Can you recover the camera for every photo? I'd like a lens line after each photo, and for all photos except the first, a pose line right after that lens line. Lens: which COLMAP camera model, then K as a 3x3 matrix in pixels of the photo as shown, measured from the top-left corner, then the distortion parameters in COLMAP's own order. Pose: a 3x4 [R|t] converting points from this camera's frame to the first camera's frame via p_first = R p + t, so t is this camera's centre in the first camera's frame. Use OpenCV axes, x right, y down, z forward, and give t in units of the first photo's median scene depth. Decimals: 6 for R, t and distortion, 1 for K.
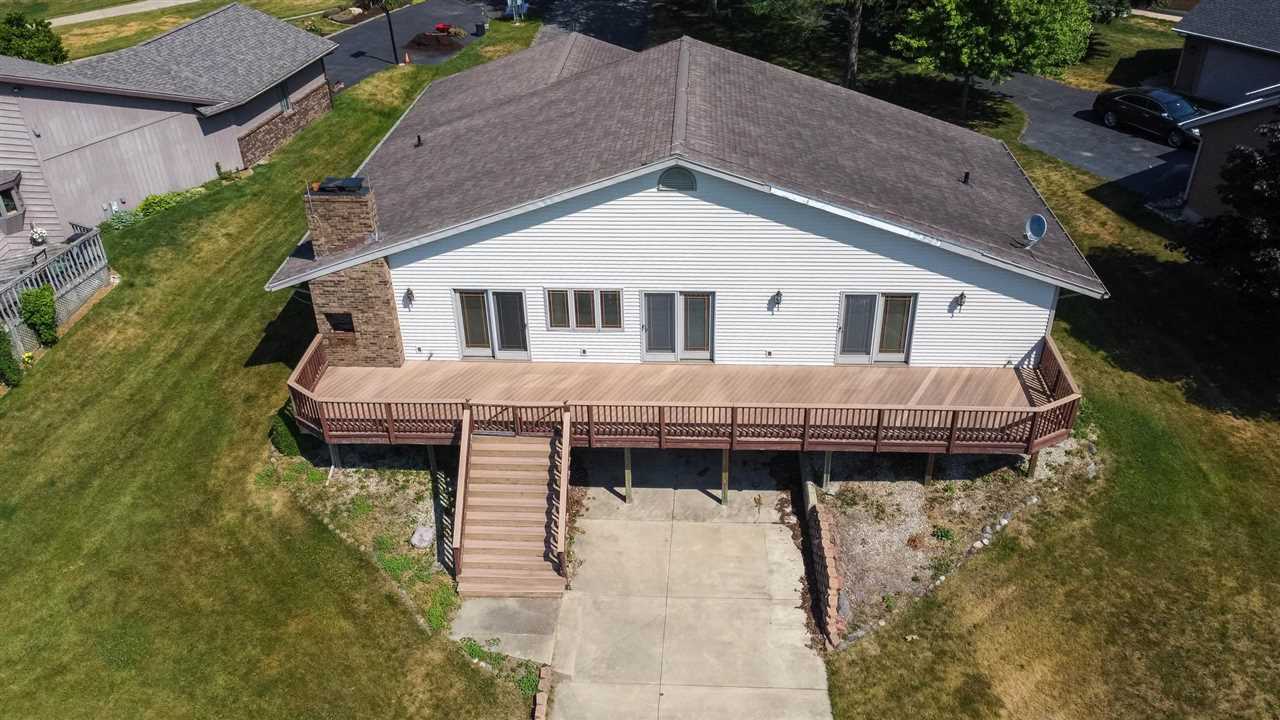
lens RADIAL K [[995.3, 0, 640.0], [0, 995.3, 360.0], [0, 0, 1]] dist [-0.005914, 0.005771]
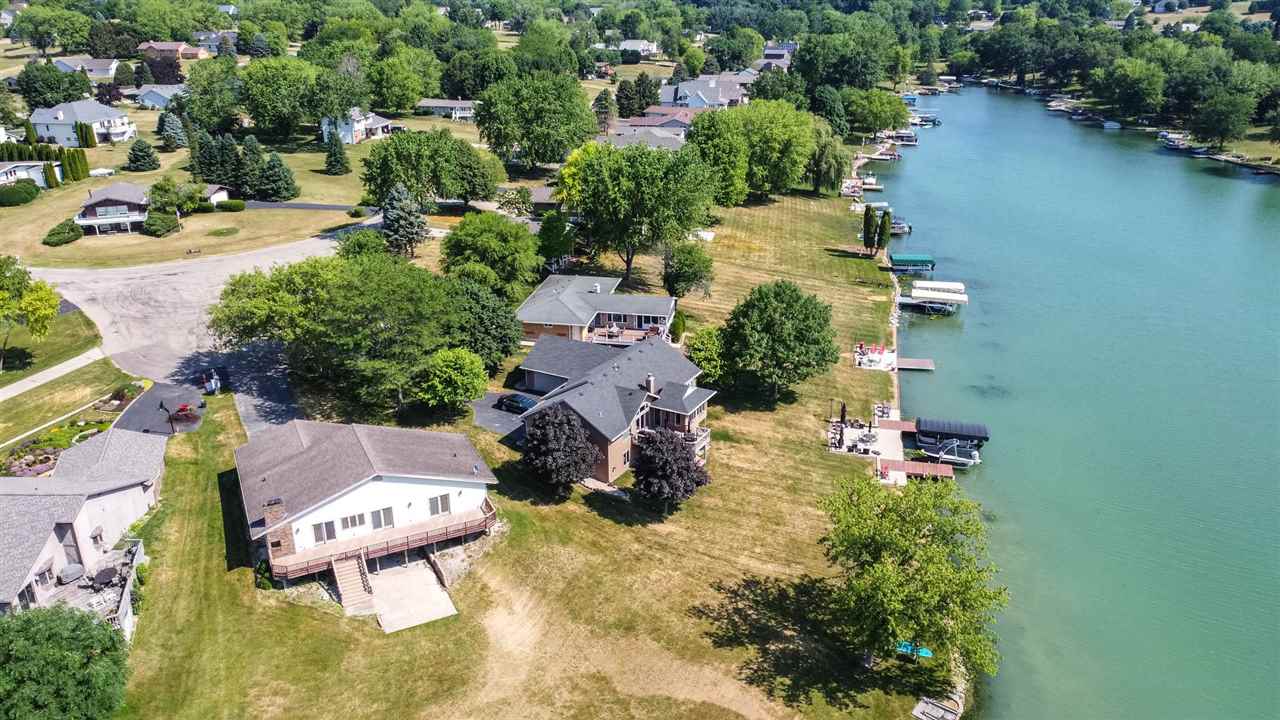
lens RADIAL K [[966.7, 0, 640.0], [0, 966.7, 360.0], [0, 0, 1]] dist [0.003382, 0.000732]
pose [[0.870461, -0.169119, 0.462273, -0.630831], [0.250149, 0.960801, -0.119530, 0.057774], [-0.423937, 0.219683, 0.878645, -2.386510]]
